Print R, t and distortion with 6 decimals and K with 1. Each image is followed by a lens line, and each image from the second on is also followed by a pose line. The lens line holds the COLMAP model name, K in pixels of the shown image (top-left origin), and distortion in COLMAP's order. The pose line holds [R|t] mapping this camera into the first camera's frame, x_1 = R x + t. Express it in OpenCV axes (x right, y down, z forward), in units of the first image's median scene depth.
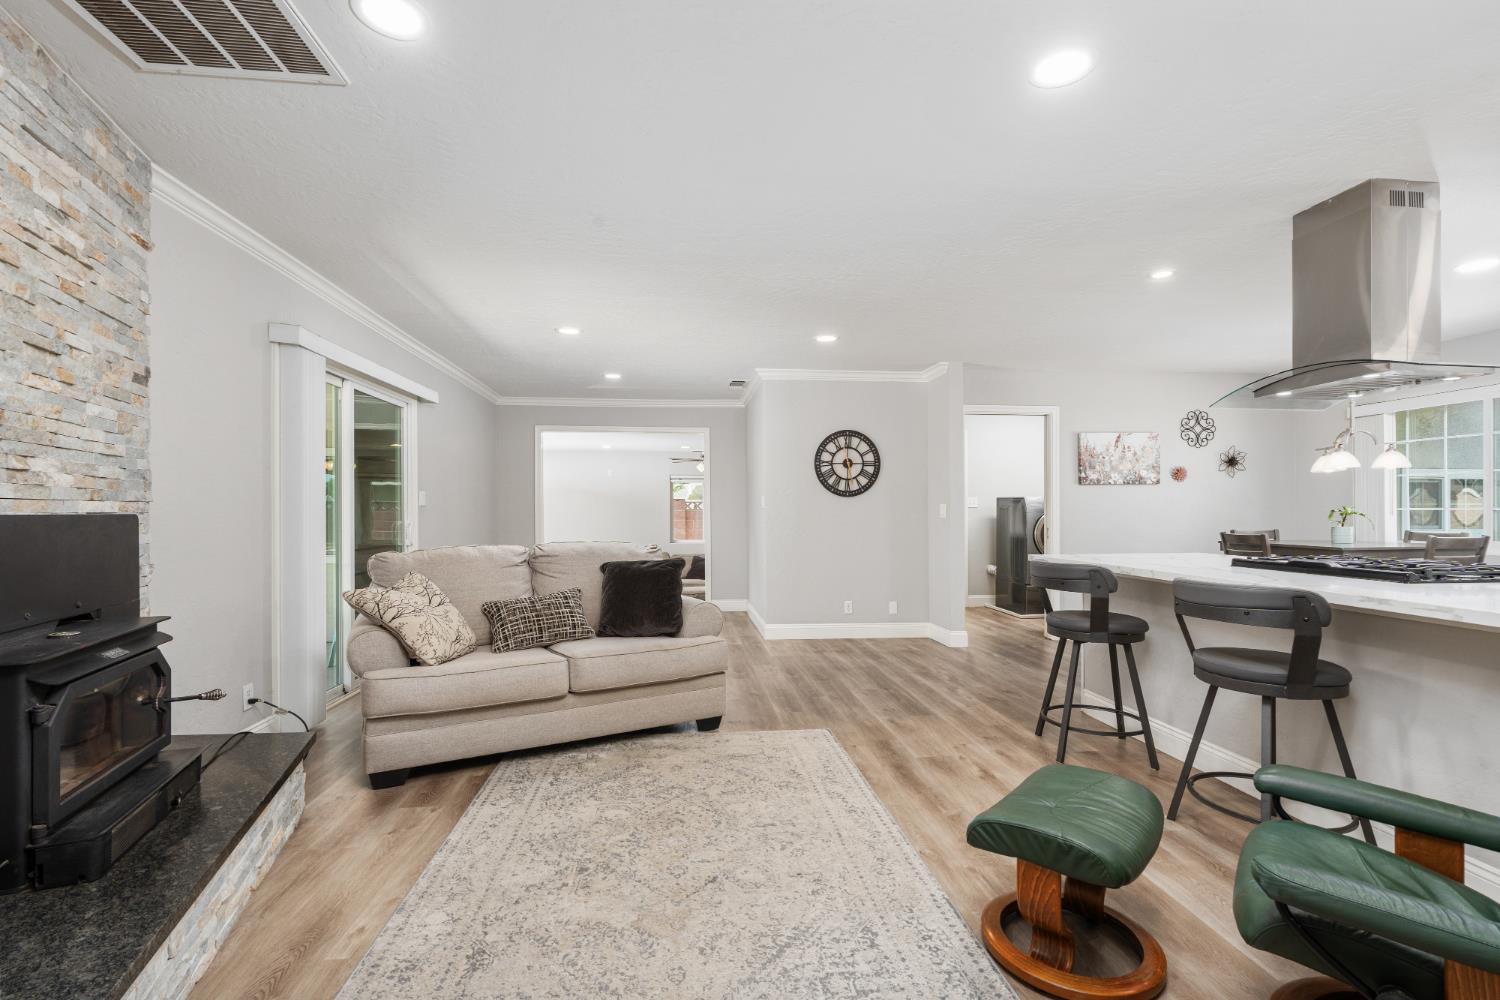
lens RADIAL K [[683.4, 0, 751.1], [0, 683.4, 512.4], [0, 0, 1]] dist [-0.000344, 0.000737]
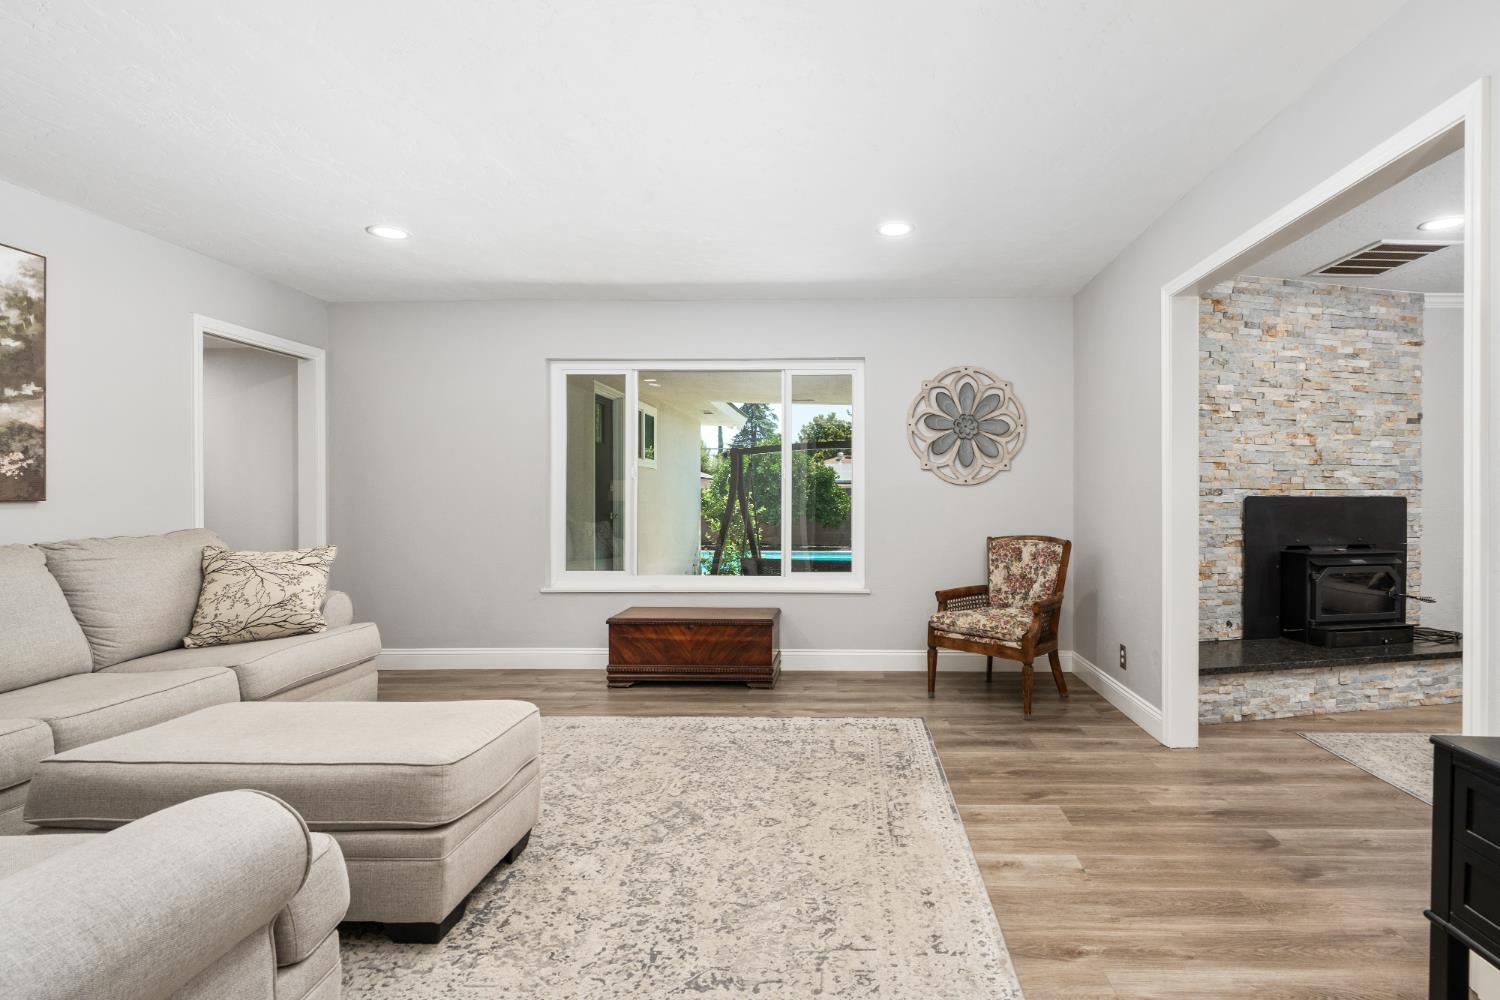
lens RADIAL K [[720.0, 0, 843.2], [0, 720.0, 497.0], [0, 0, 1]] dist [-0.003381, -0.000317]
pose [[-0.119096, 0.004414, -0.992873, 0.451185], [-0.002860, 0.999984, 0.004789, -0.000333], [0.992879, 0.003410, -0.119082, -0.100332]]
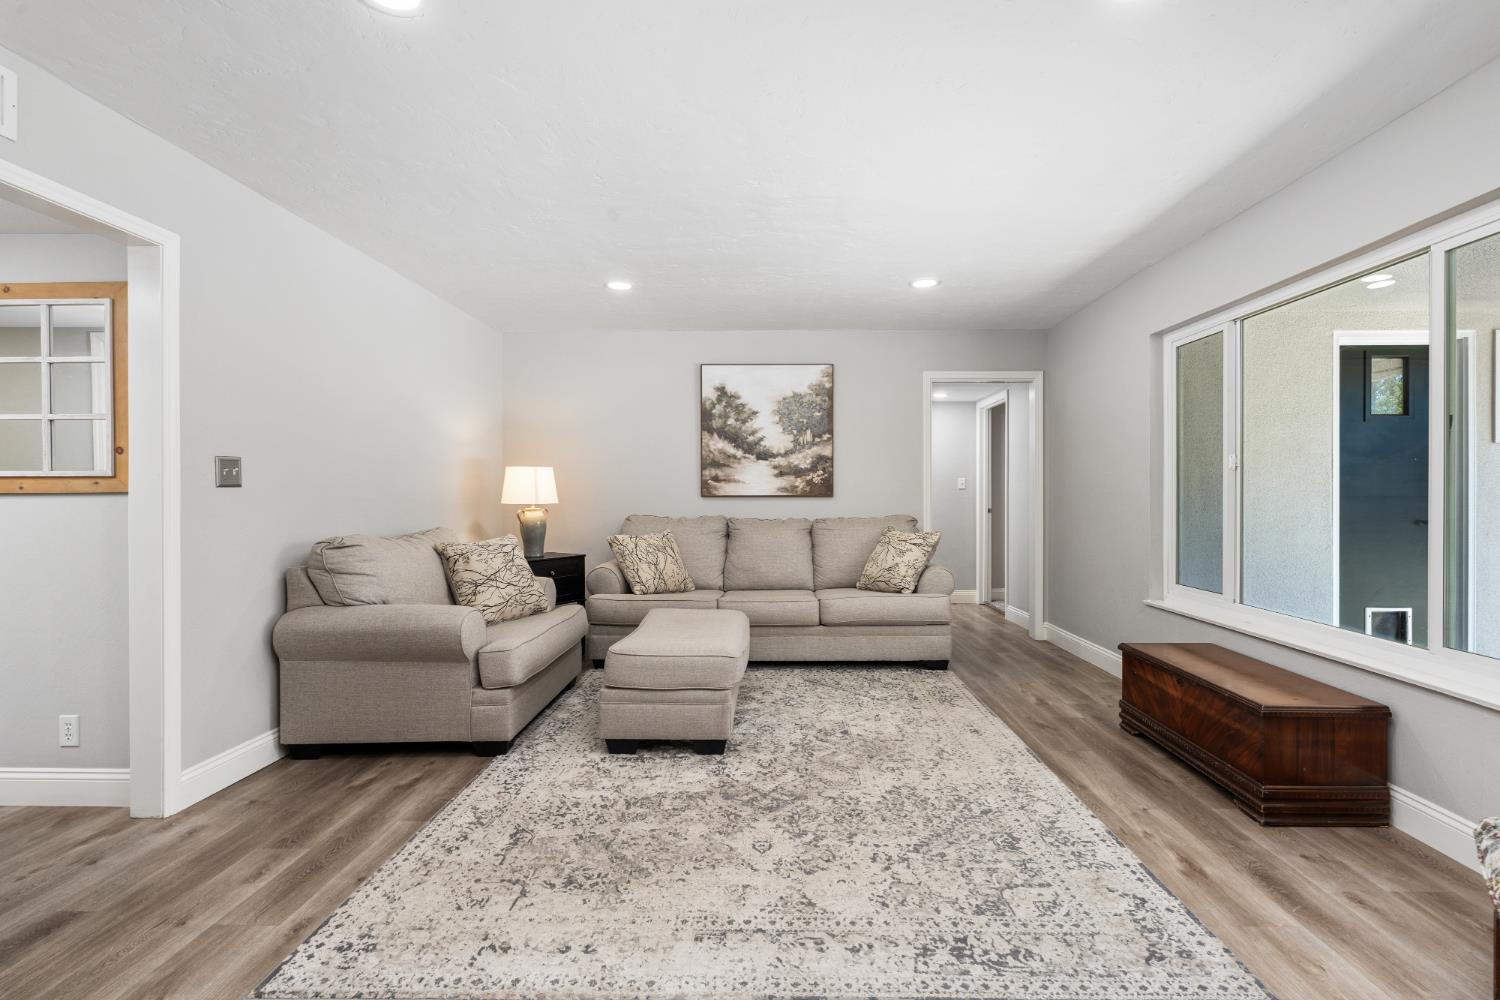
lens RADIAL K [[679.5, 0, 752.5], [0, 679.5, 495.9], [0, 0, 1]] dist [-0.003432, 0.000186]
pose [[-0.989970, 0.003471, 0.141233, 0.004726], [0.004618, 0.999959, 0.007796, -0.001384], [-0.141200, 0.008370, -0.989946, 0.163947]]
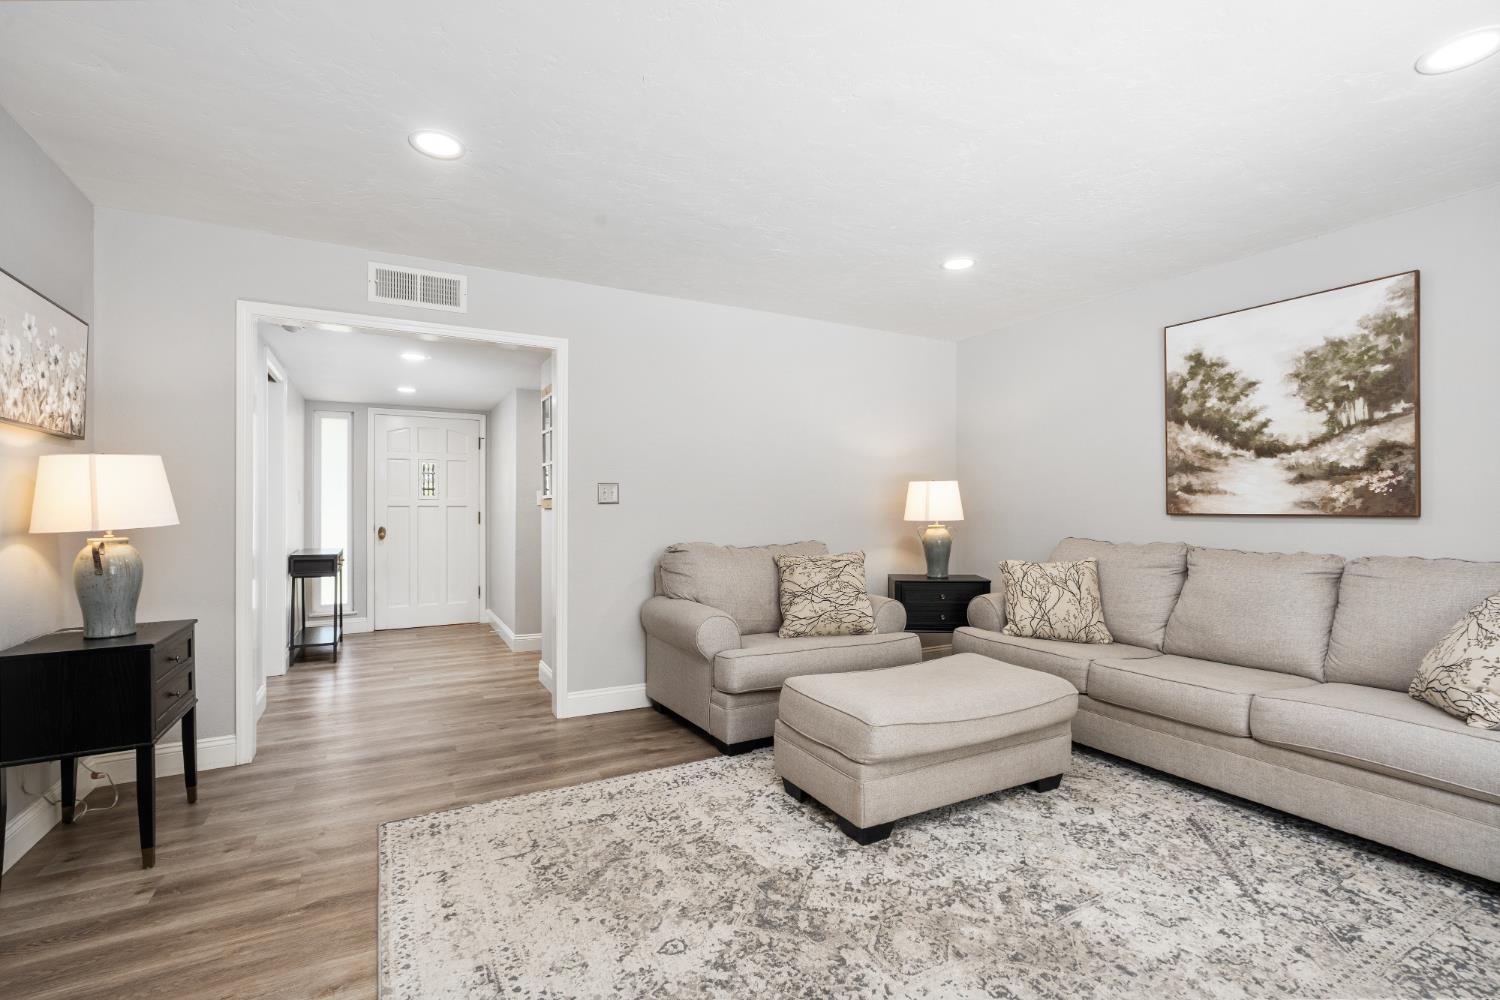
lens RADIAL K [[672.1, 0, 746.8], [0, 672.1, 503.9], [0, 0, 1]] dist [-0.001456, 0.000521]
pose [[-0.373796, 0.009713, 0.927460, -0.227821], [0.002492, 0.999952, -0.009468, 0.000785], [-0.927508, -0.001228, -0.373802, -0.112279]]
